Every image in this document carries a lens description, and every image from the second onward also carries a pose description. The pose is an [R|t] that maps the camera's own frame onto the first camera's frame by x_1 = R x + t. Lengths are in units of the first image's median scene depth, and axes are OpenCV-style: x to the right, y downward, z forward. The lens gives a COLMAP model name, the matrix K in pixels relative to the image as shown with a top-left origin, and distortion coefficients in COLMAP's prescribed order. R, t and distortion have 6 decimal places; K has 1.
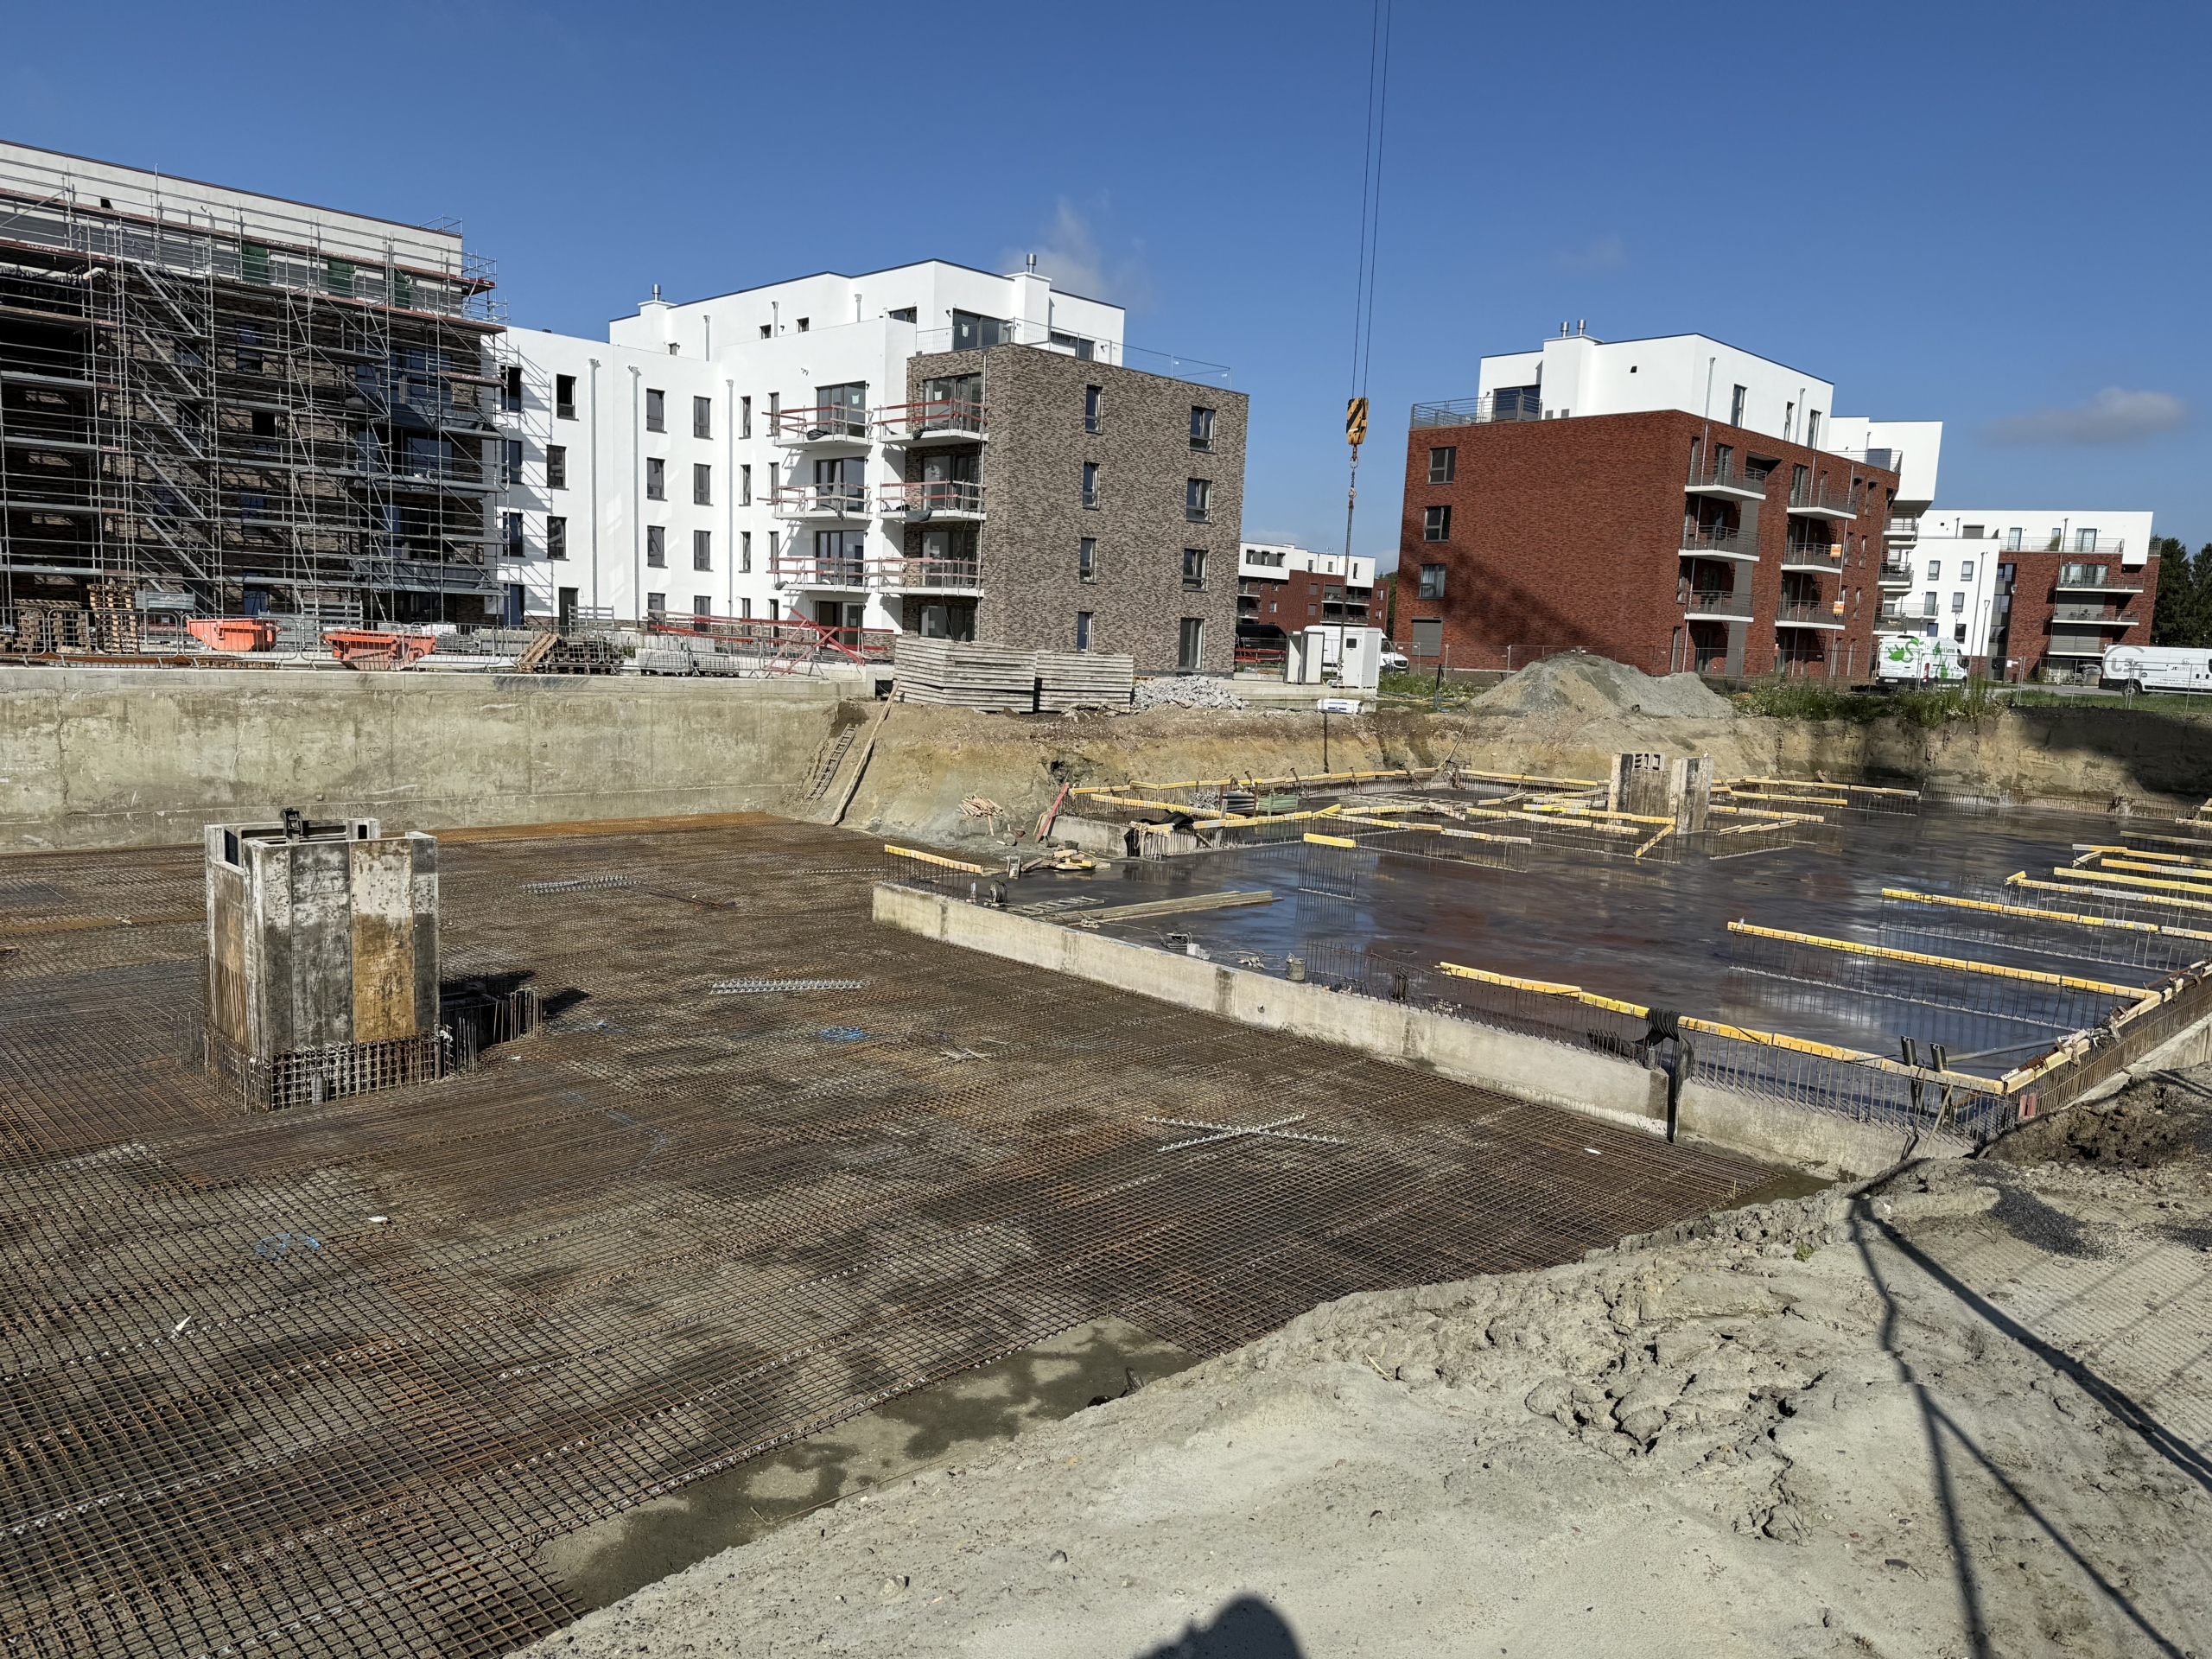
lens RADIAL K [[1535.1, 0, 1118.6], [0, 1535.1, 852.0], [0, 0, 1]] dist [0.084495, -0.107379]
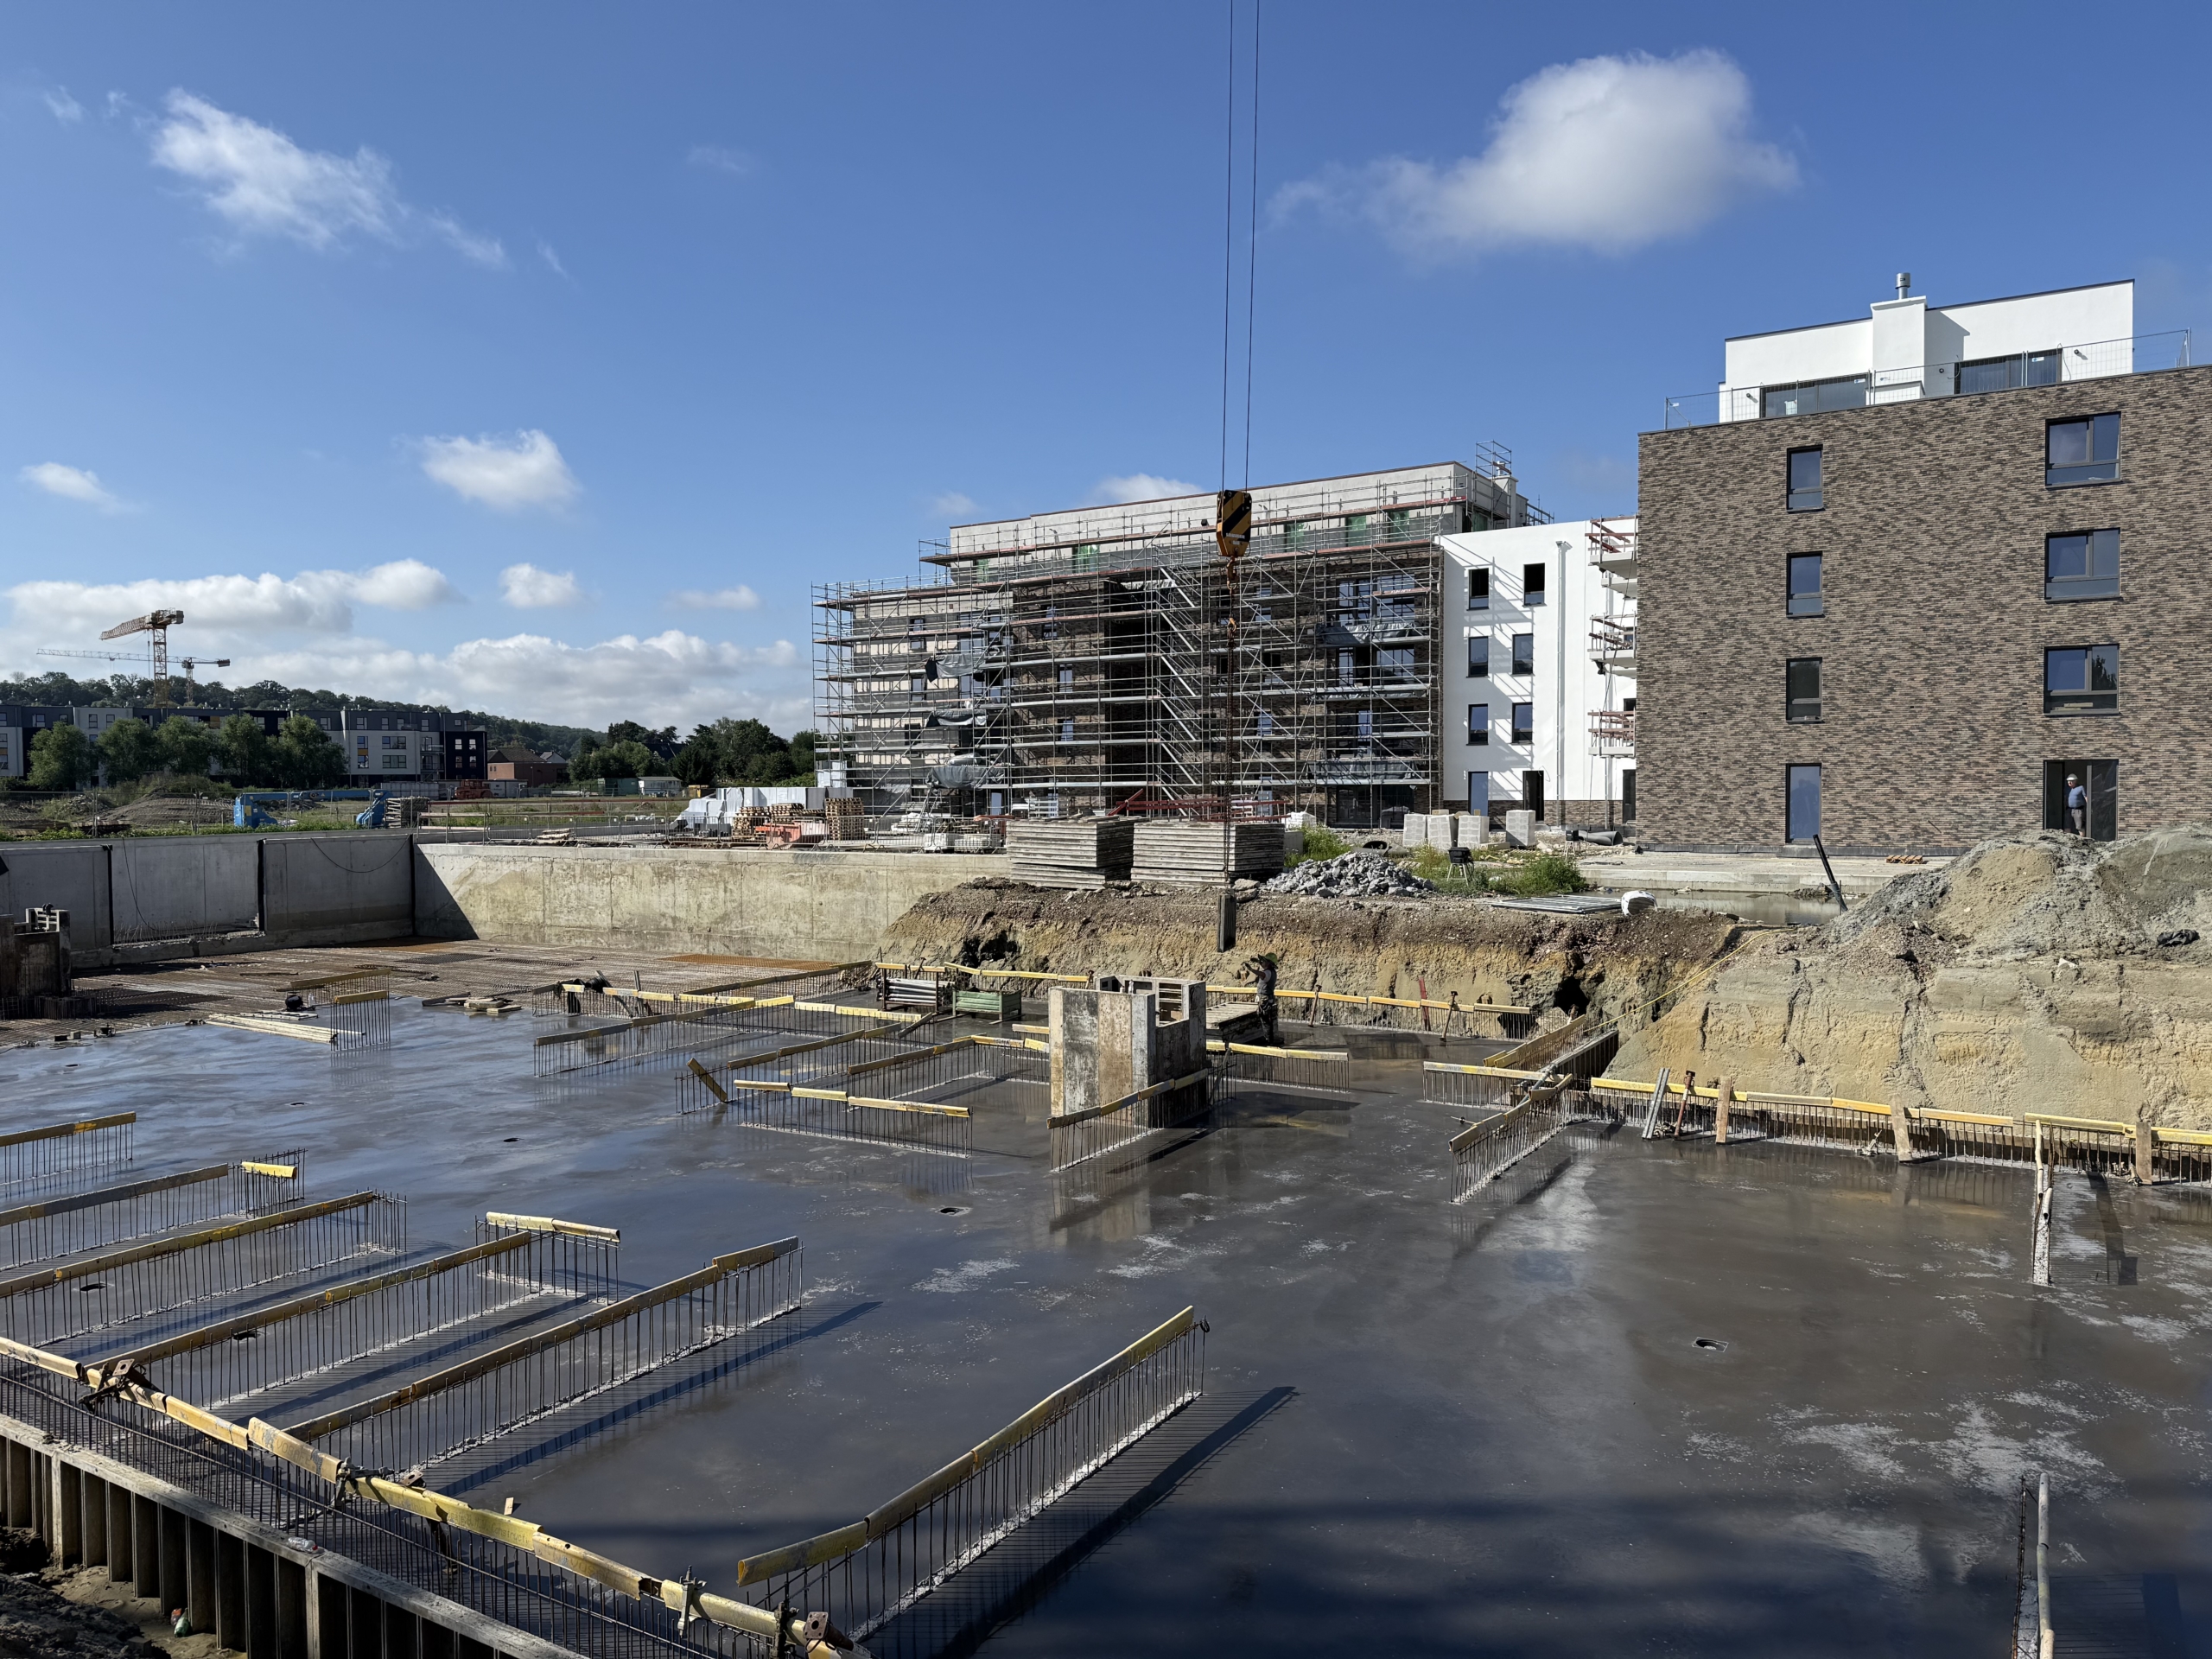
lens RADIAL K [[1535.1, 0, 1091.2], [0, 1535.1, 820.3], [0, 0, 1]] dist [0.084495, -0.107379]
pose [[0.229646, -0.021972, -0.973026, 0.550731], [-0.116071, 0.991992, -0.049795, -0.056180], [0.966328, 0.124375, 0.225257, 0.507054]]
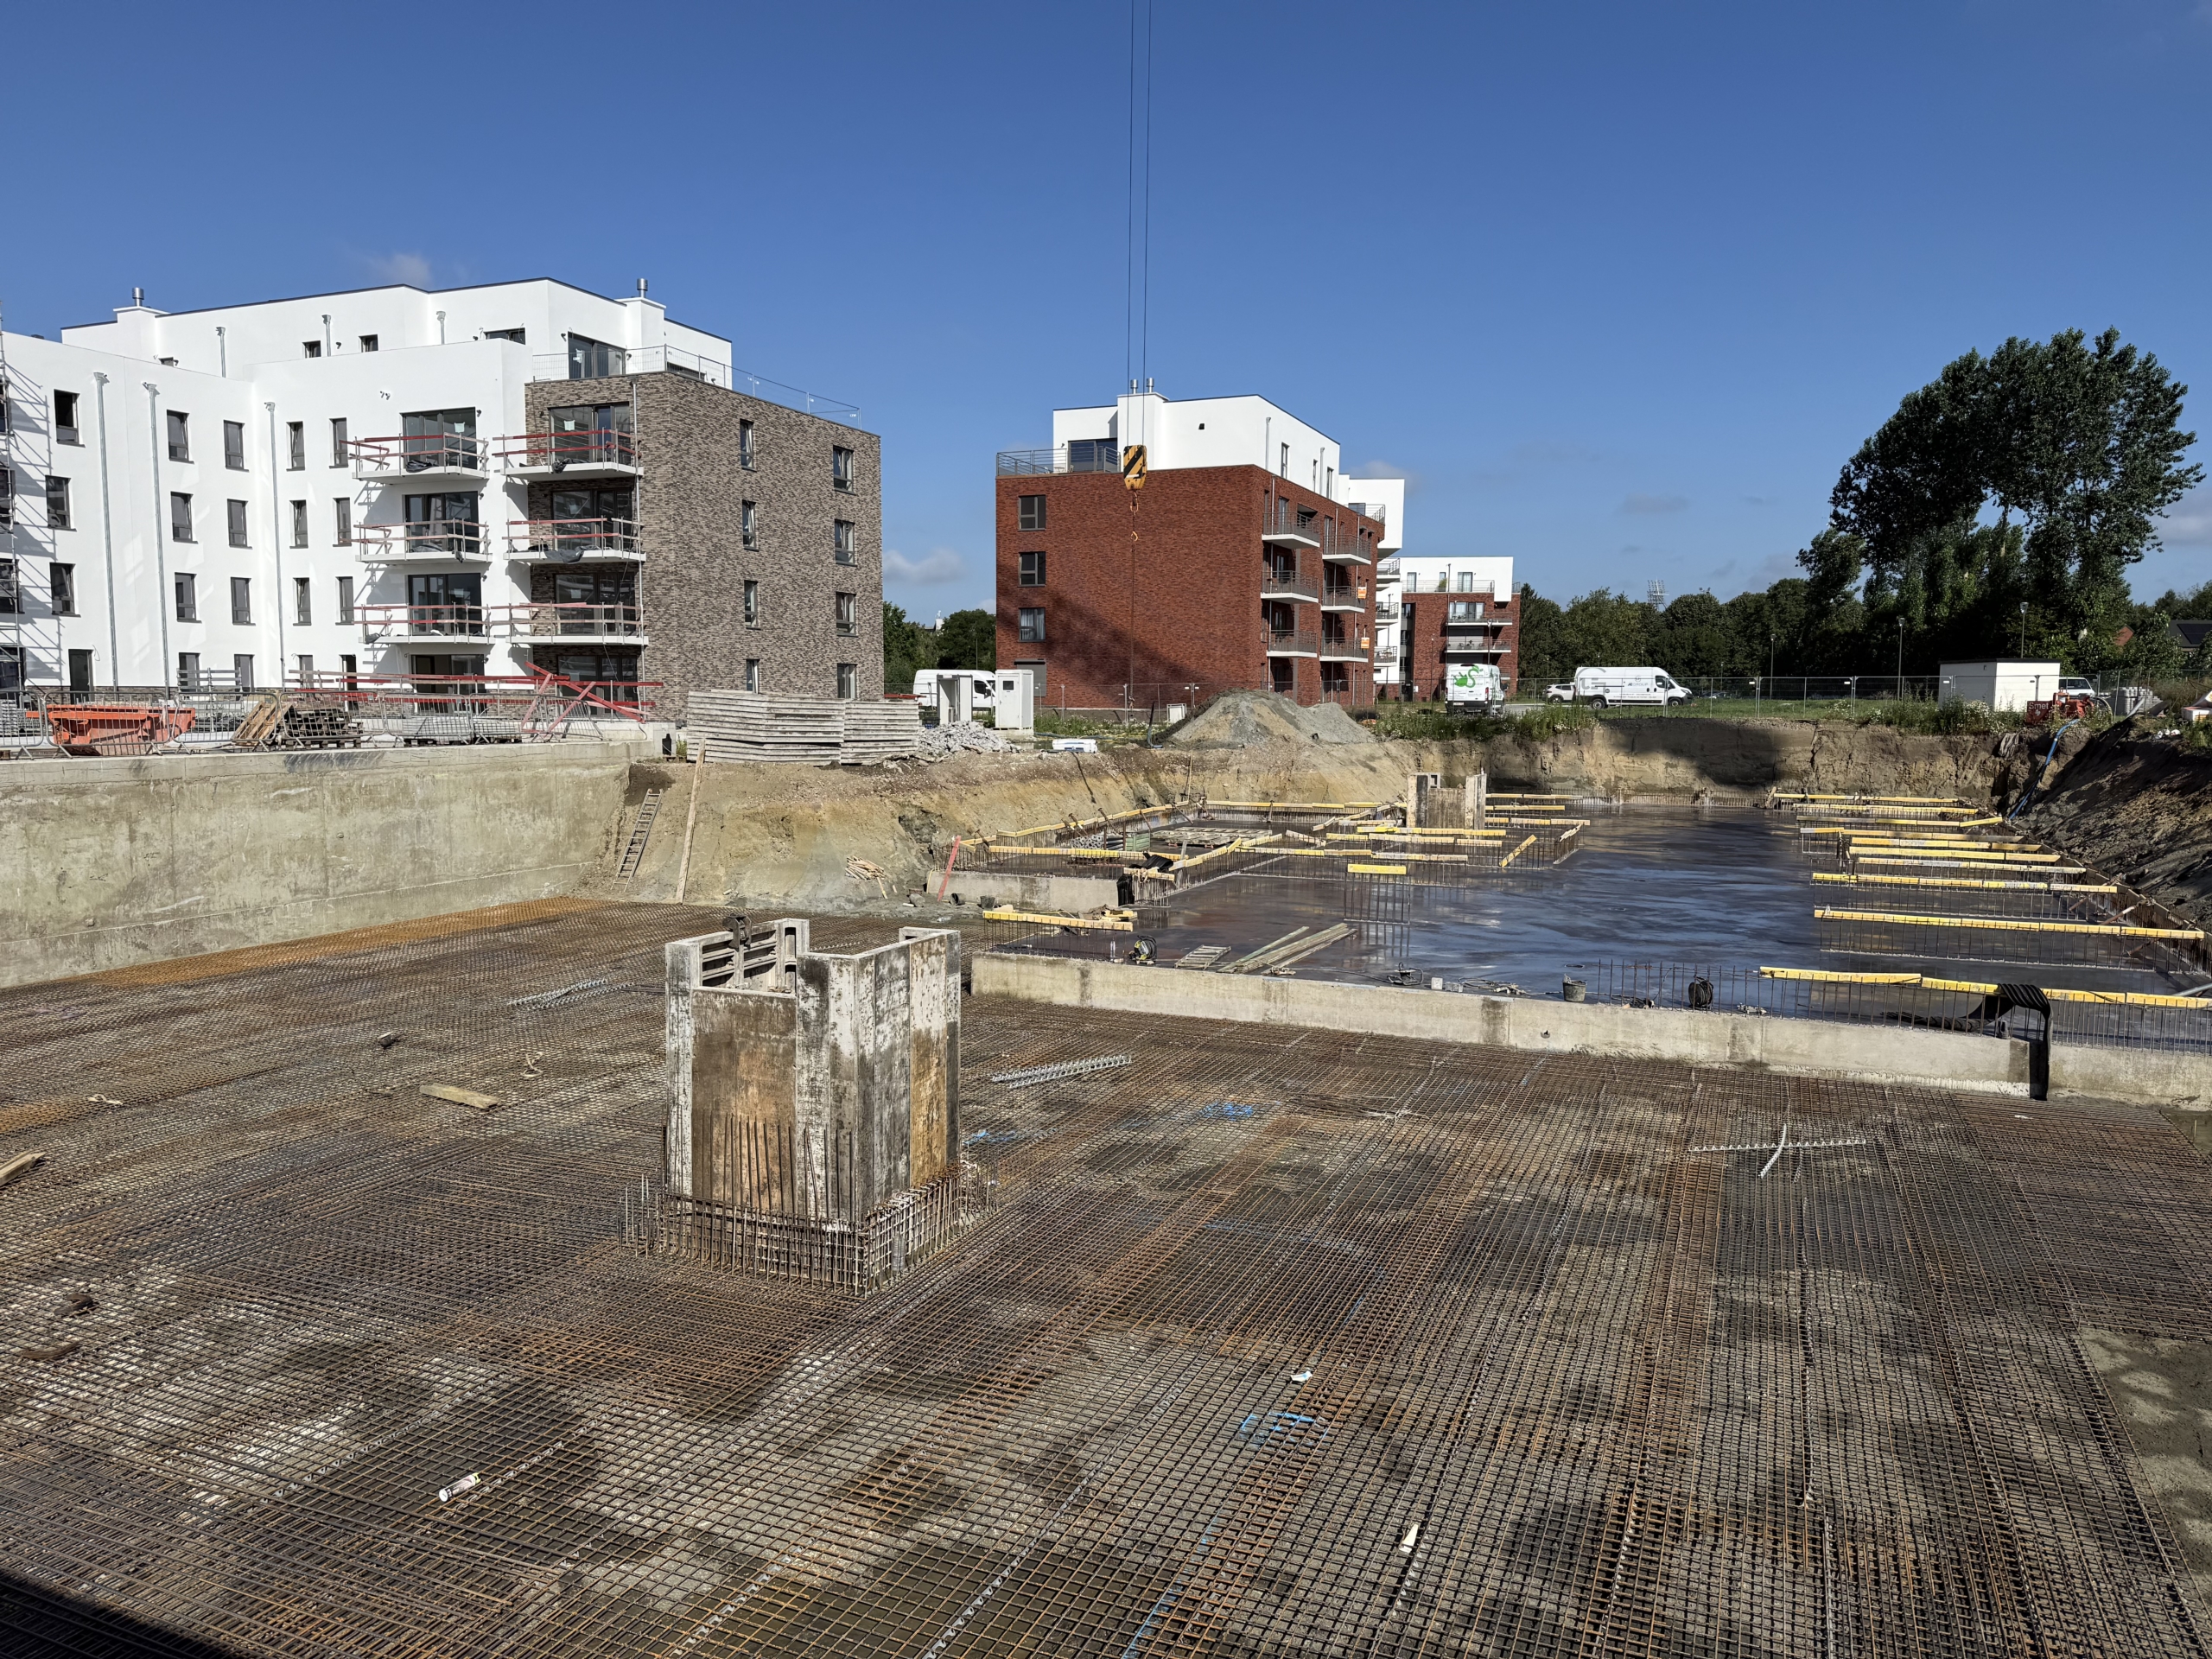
lens RADIAL K [[1535.1, 0, 1113.6], [0, 1535.1, 845.9], [0, 0, 1]] dist [0.084495, -0.107379]
pose [[0.926170, -0.072275, 0.370116, -0.163854], [0.084392, 0.996294, -0.016627, -0.008452], [-0.367543, 0.046634, 0.928837, 0.047402]]
